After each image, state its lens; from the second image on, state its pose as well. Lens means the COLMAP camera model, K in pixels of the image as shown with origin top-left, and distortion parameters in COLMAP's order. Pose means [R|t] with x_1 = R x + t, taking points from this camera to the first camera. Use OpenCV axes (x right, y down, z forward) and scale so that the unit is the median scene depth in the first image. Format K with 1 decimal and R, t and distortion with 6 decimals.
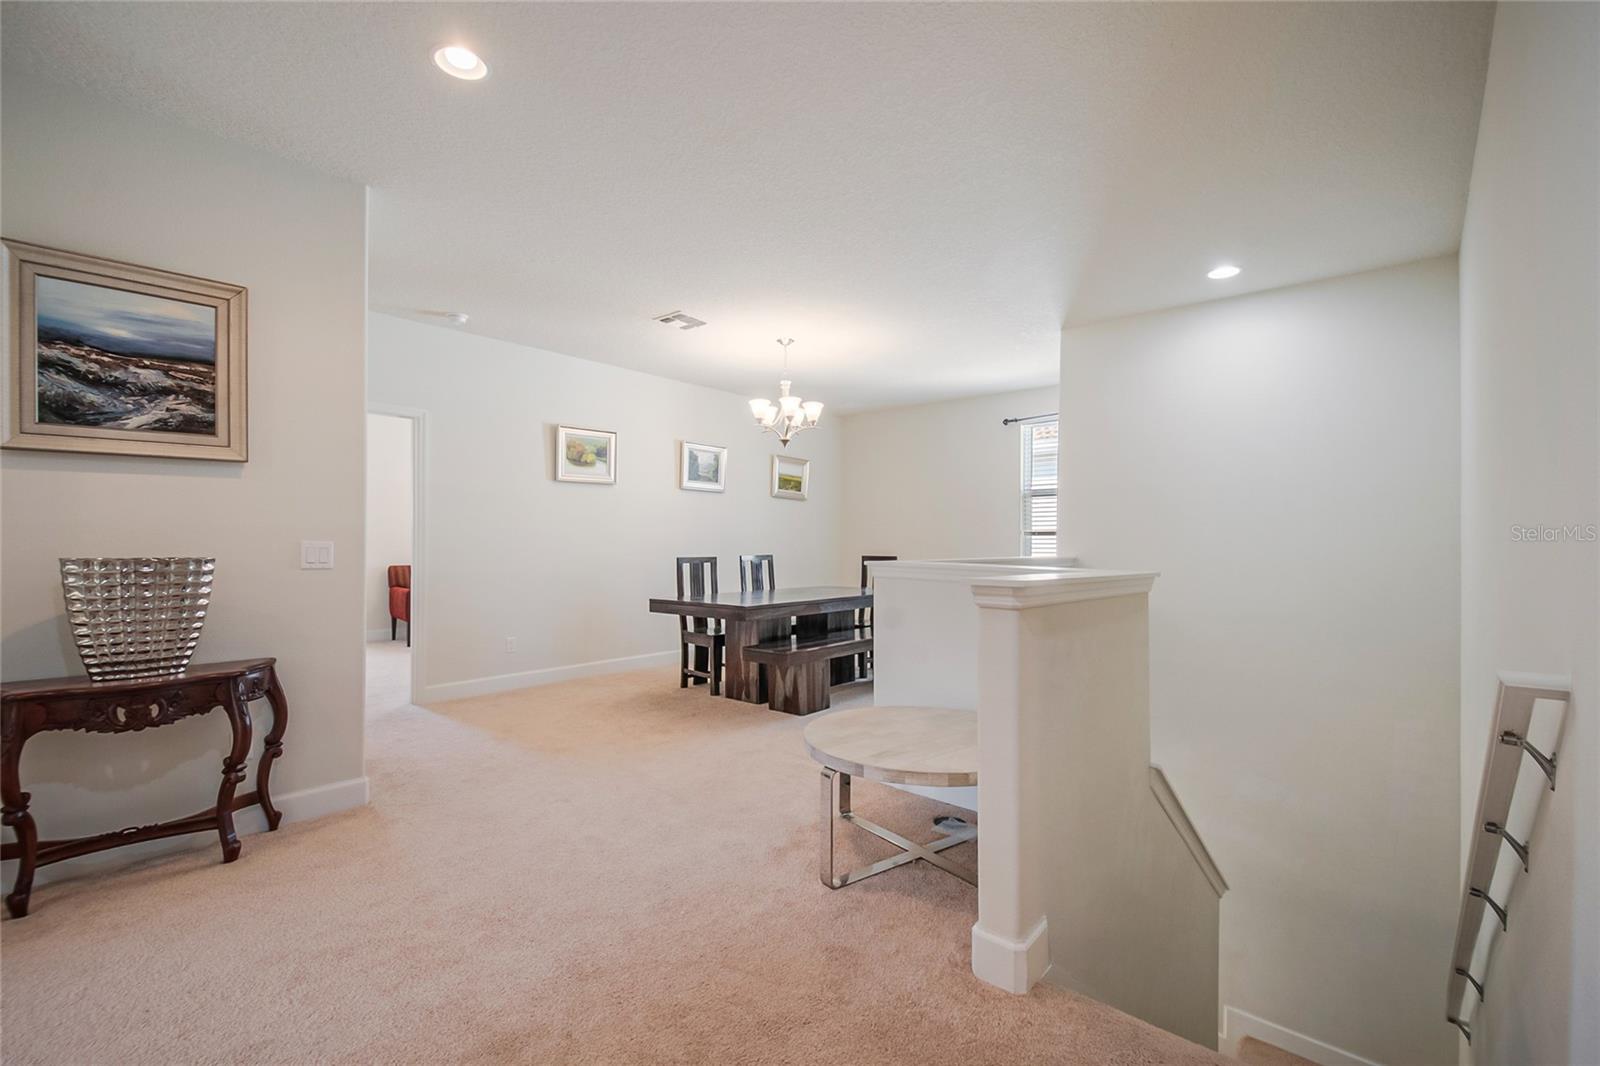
lens RADIAL K [[694.9, 0, 803.9], [0, 694.9, 544.7], [0, 0, 1]] dist [0.000977, -0.011059]
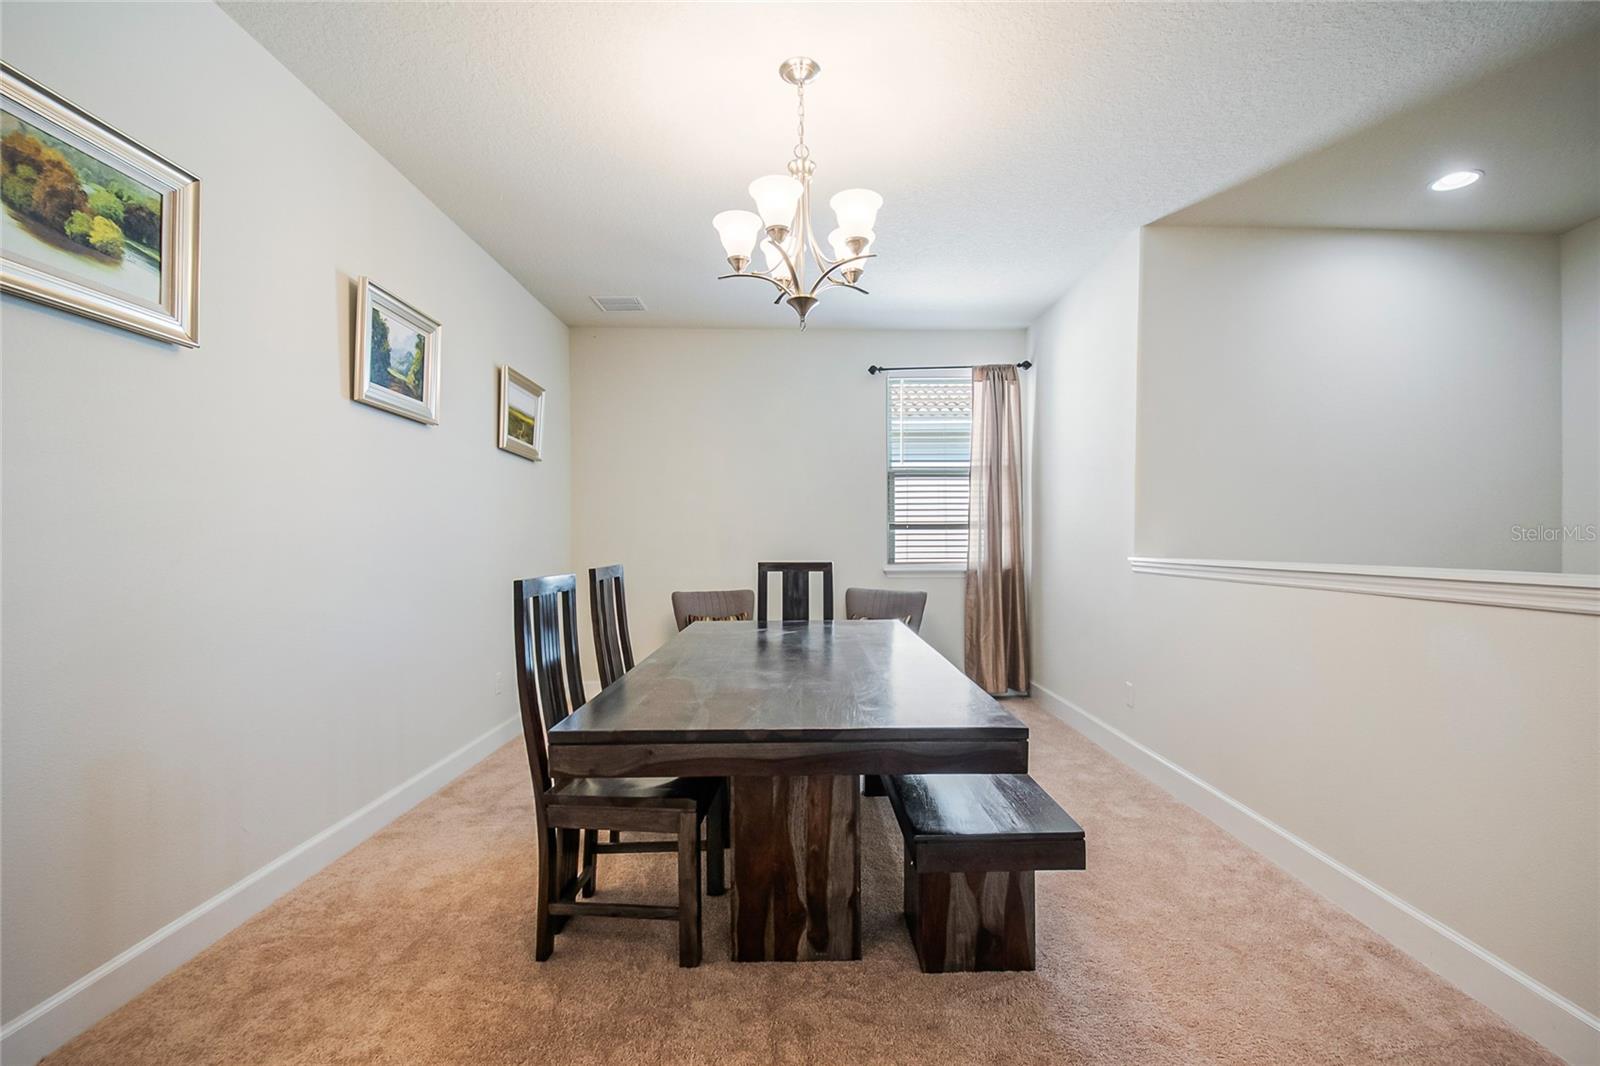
lens RADIAL K [[694.9, 0, 803.9], [0, 694.9, 544.7], [0, 0, 1]] dist [0.000977, -0.011059]
pose [[0.734823, -0.006090, 0.678232, -0.254352], [0.004017, 0.999981, 0.004628, -0.000784], [-0.678247, -0.000676, 0.734833, 0.542145]]
